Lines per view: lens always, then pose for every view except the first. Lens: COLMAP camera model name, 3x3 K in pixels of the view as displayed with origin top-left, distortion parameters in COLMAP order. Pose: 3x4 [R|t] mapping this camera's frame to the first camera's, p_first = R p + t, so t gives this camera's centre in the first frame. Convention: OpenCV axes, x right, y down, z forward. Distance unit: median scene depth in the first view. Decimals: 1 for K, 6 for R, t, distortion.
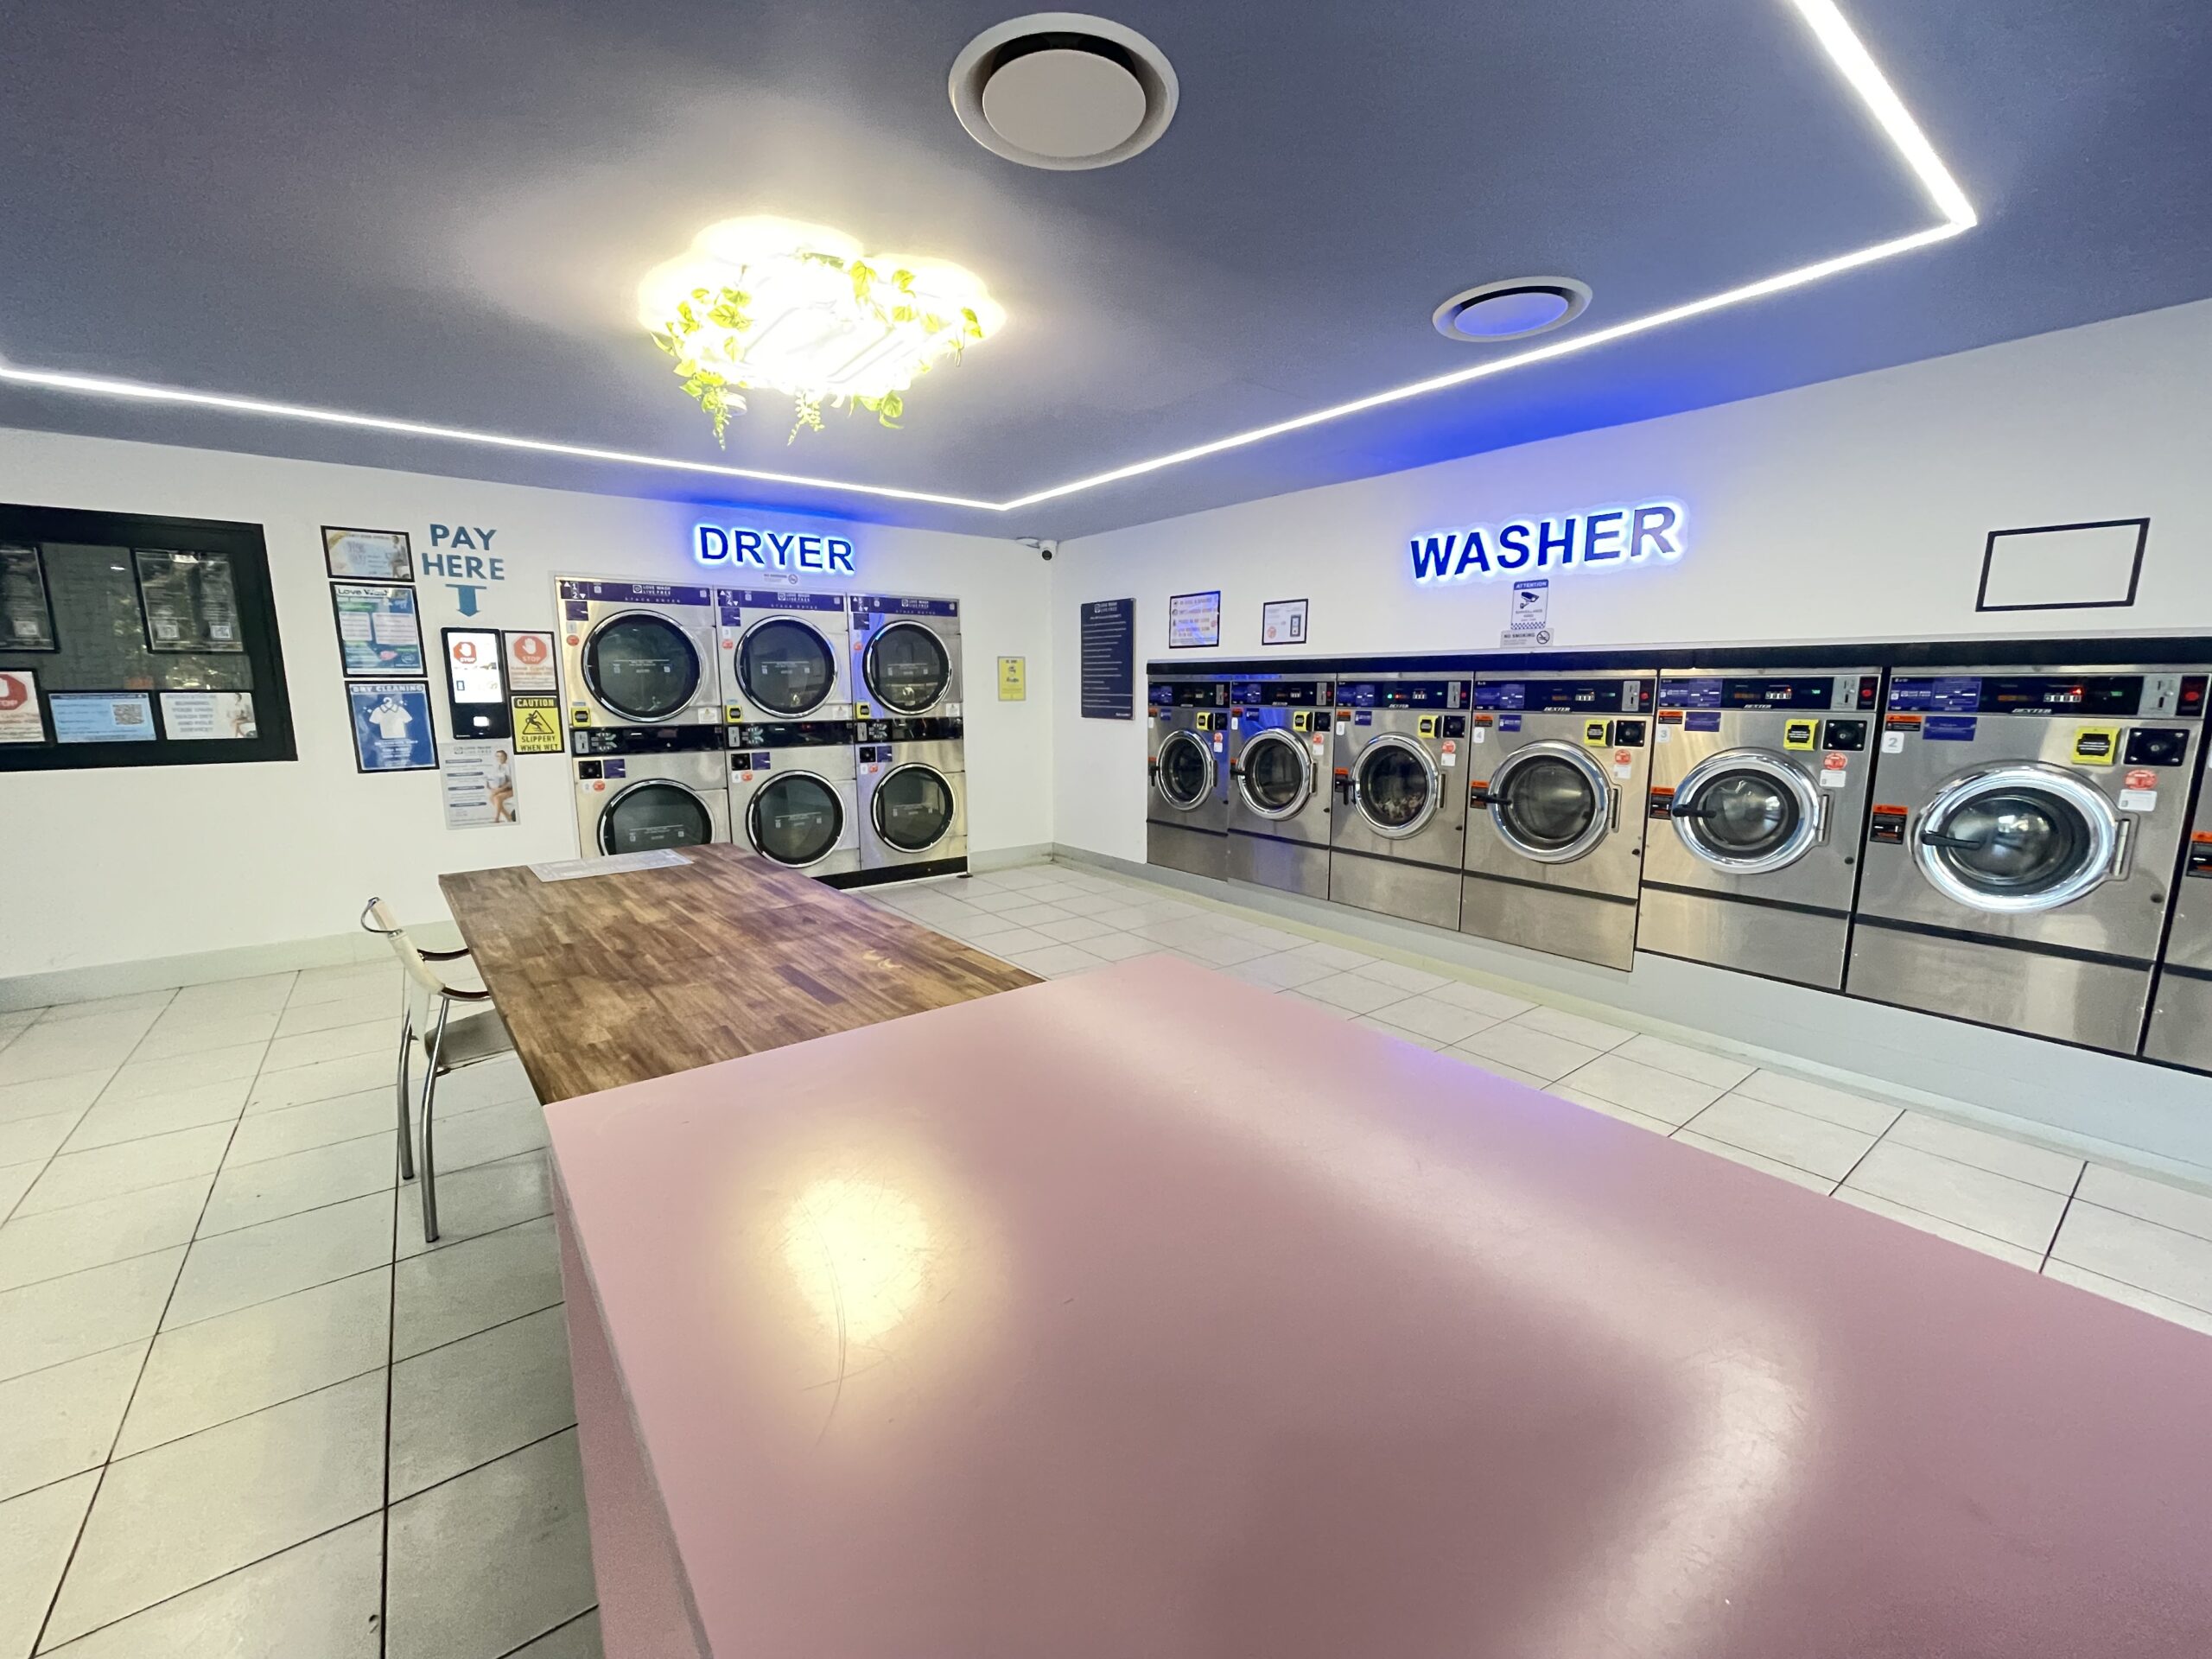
lens RADIAL K [[895.5, 0, 1096.6], [0, 895.5, 836.3], [0, 0, 1]] dist [-0.000348, -0.000670]
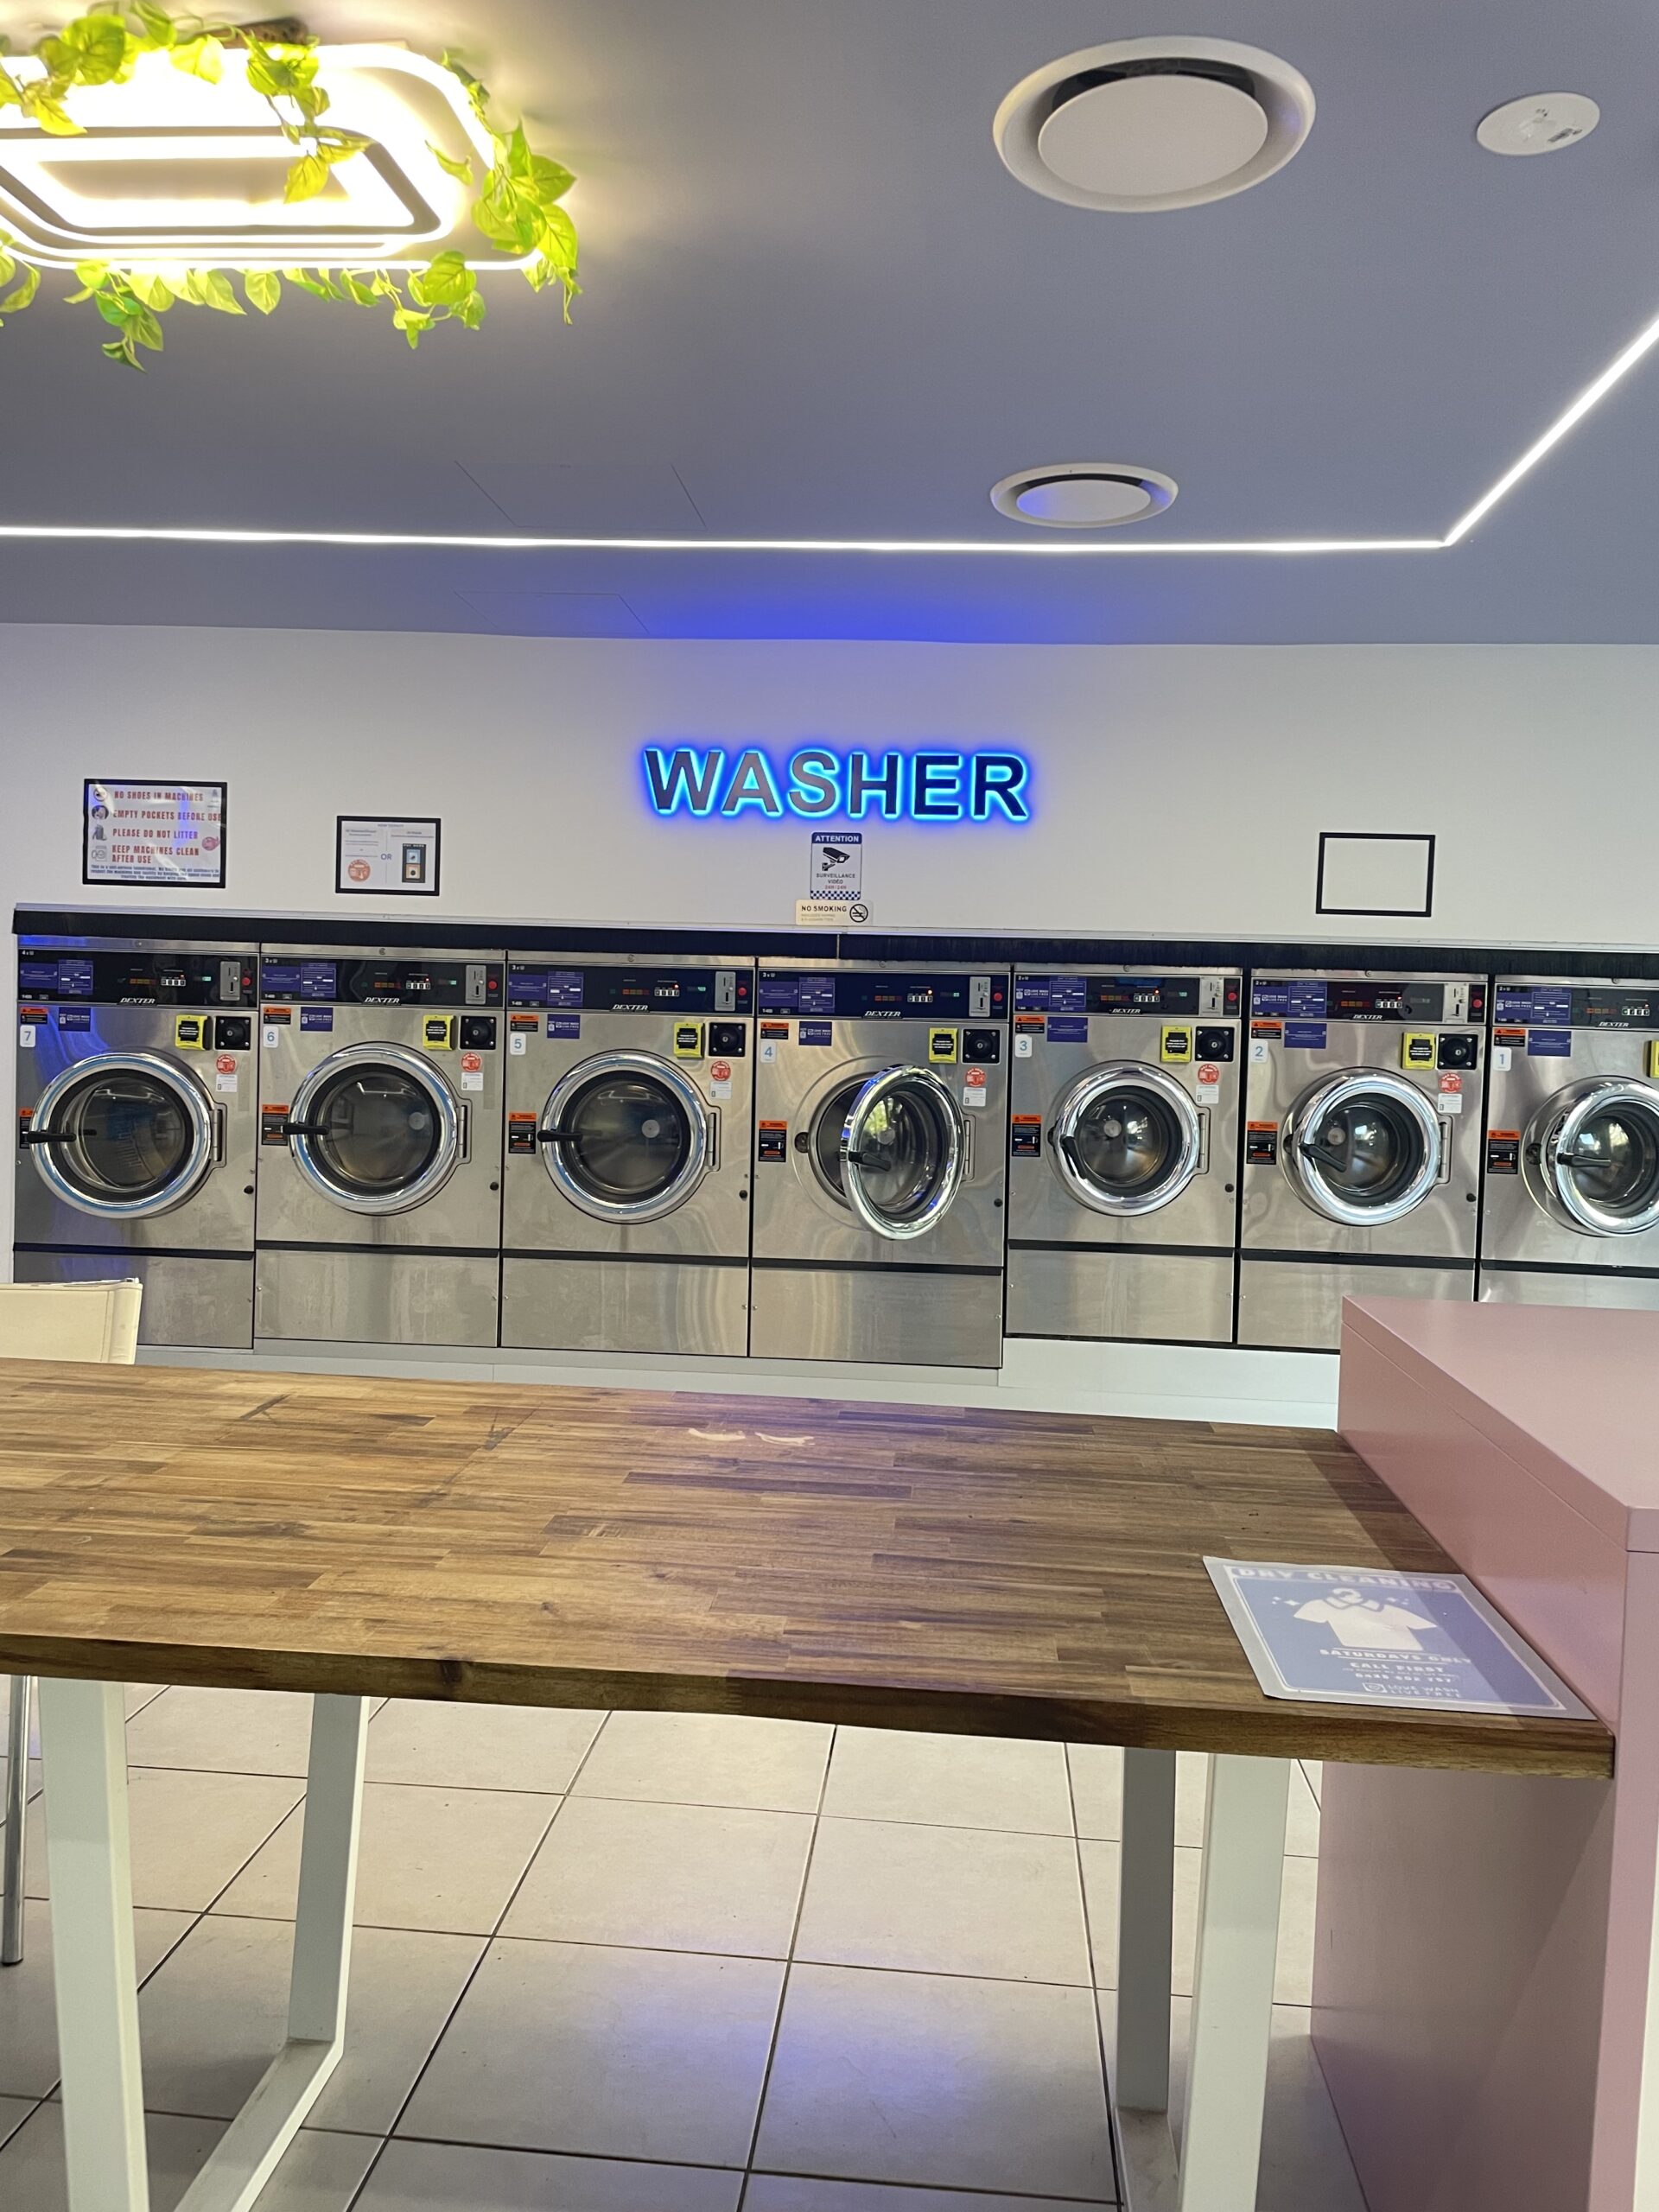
lens RADIAL K [[1677.0, 0, 834.0], [0, 1677.0, 1079.8], [0, 0, 1]] dist [0.087747, -0.069007]
pose [[0.664525, -0.009301, 0.747208, -0.454818], [0.097936, 0.992382, -0.074746, 0.005602], [-0.740820, 0.122849, 0.660374, 0.138737]]
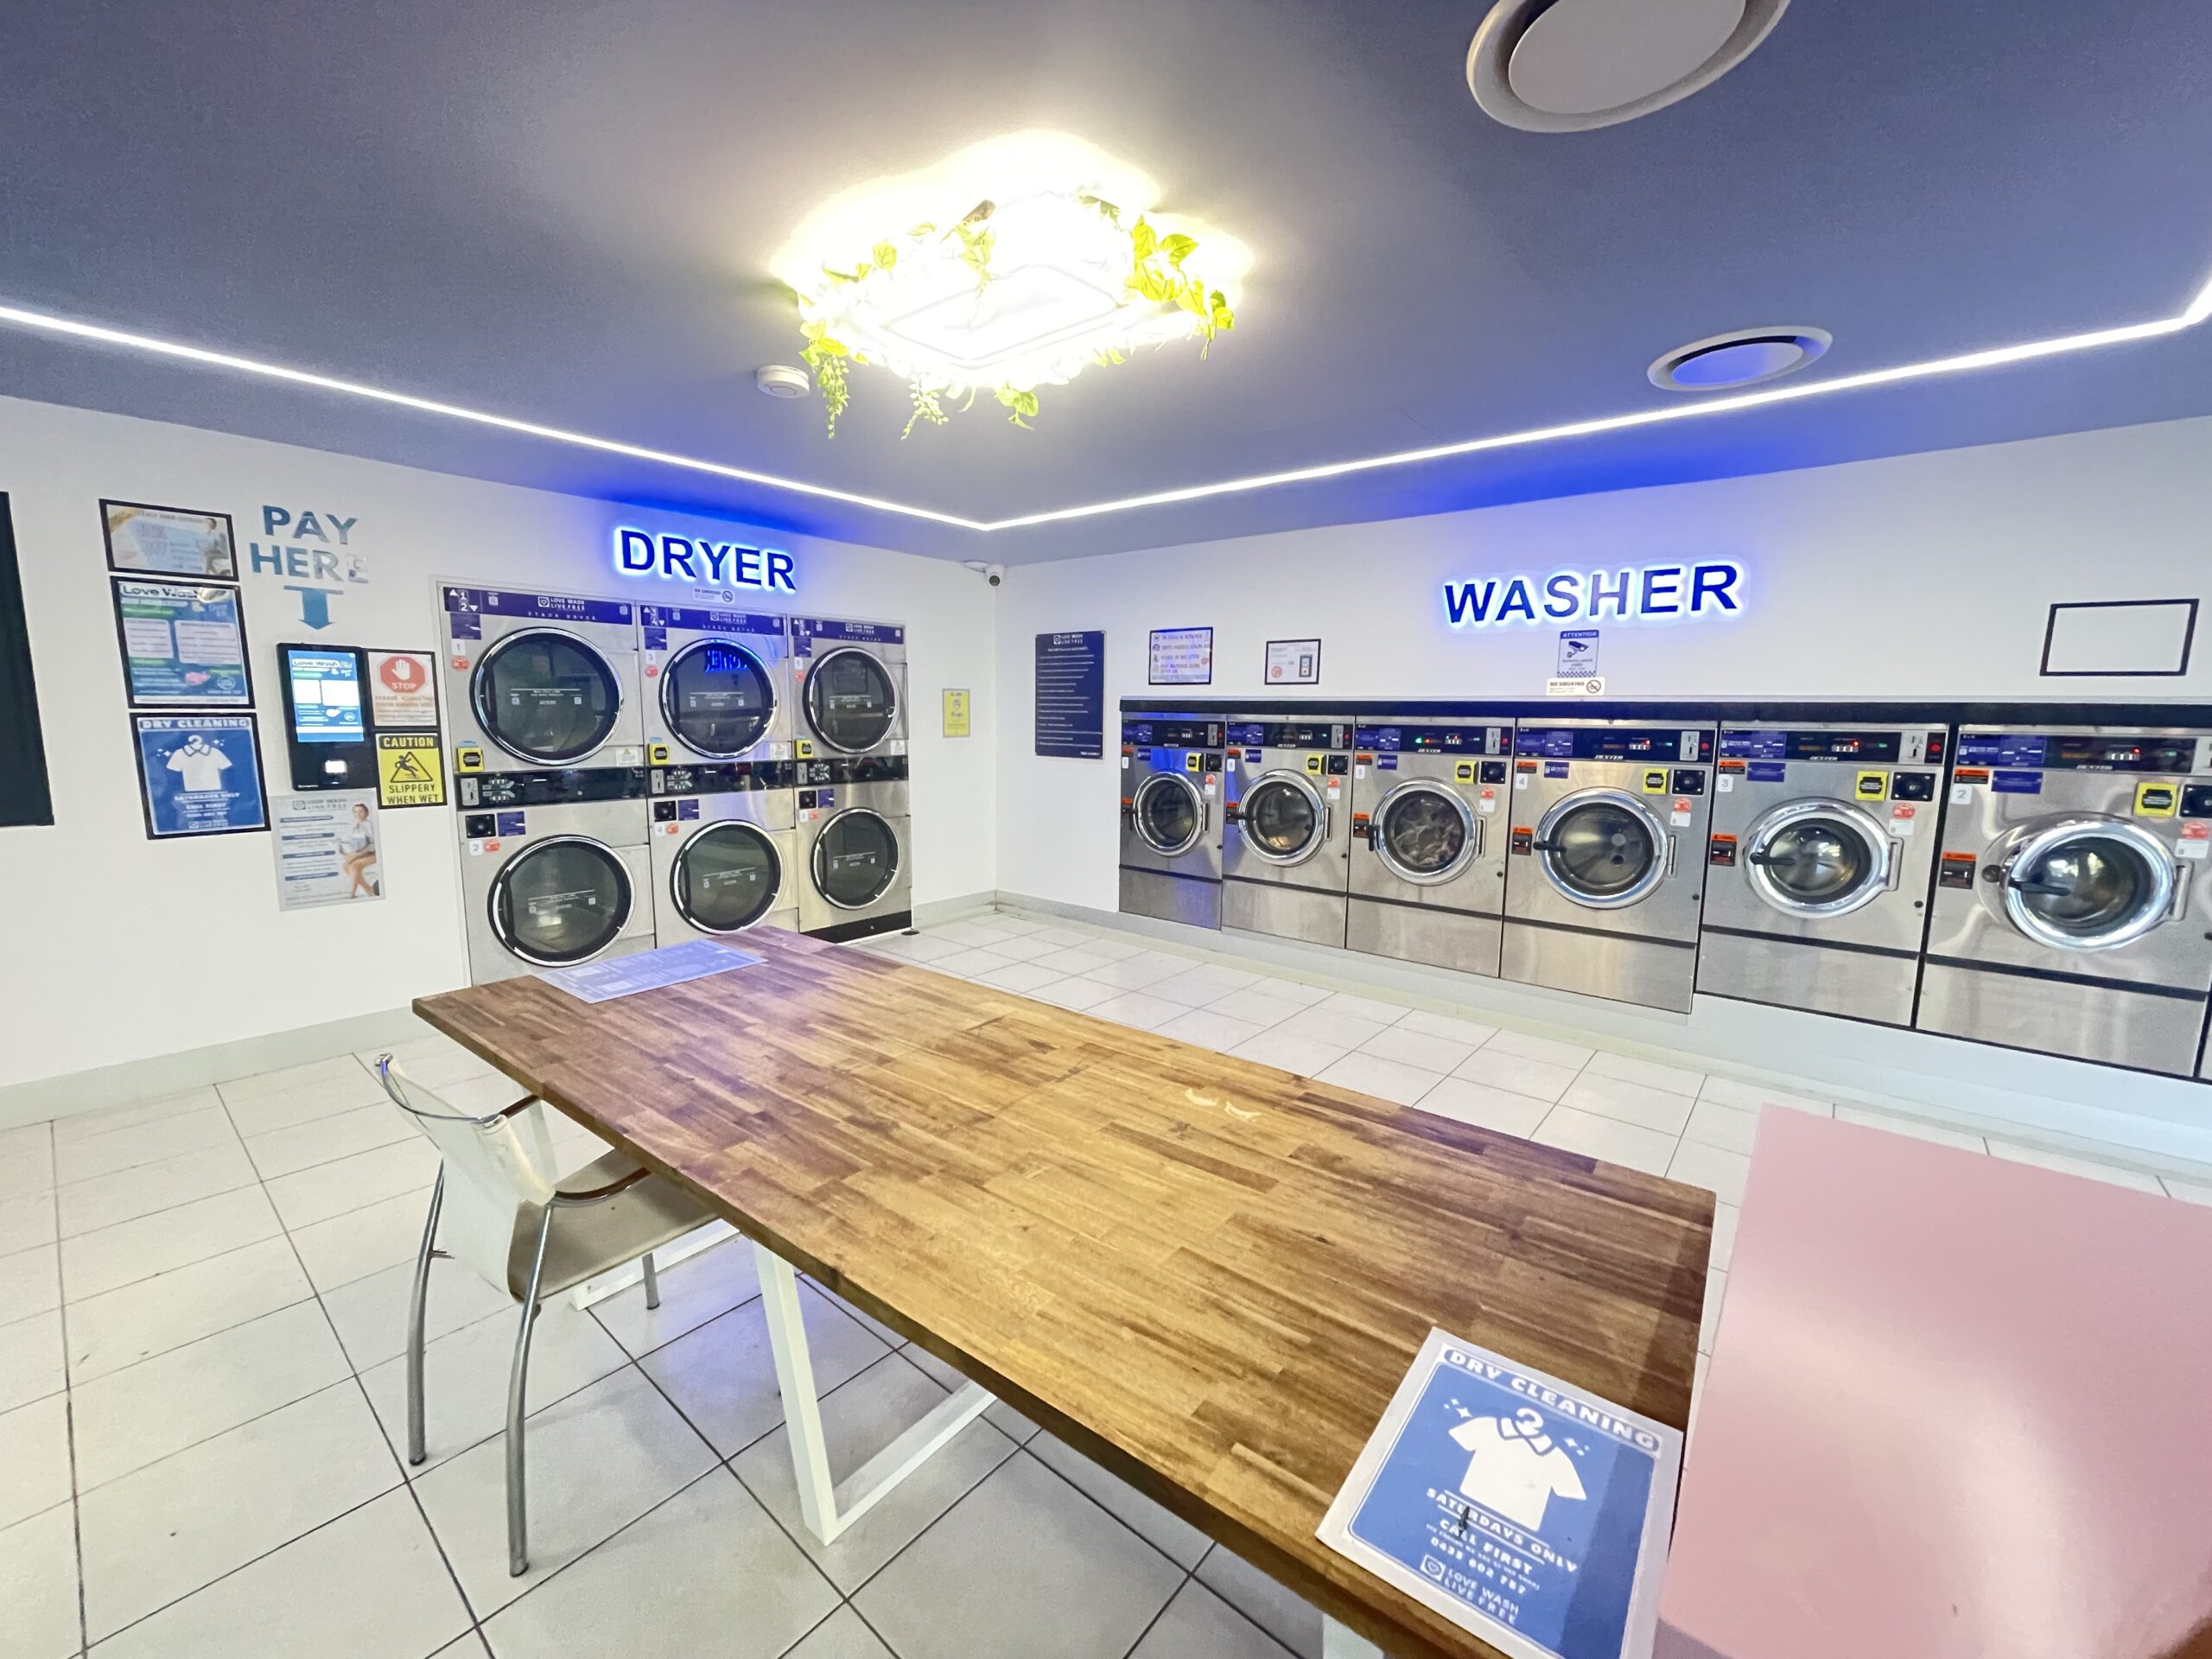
lens RADIAL K [[895.5, 0, 1098.3], [0, 895.5, 834.7], [0, 0, 1]] dist [-0.000348, -0.000670]
pose [[0.974649, -0.018781, 0.222951, -0.248086], [0.025458, 0.999308, -0.027113, -0.036948], [-0.222287, 0.032102, 0.974453, 0.127898]]
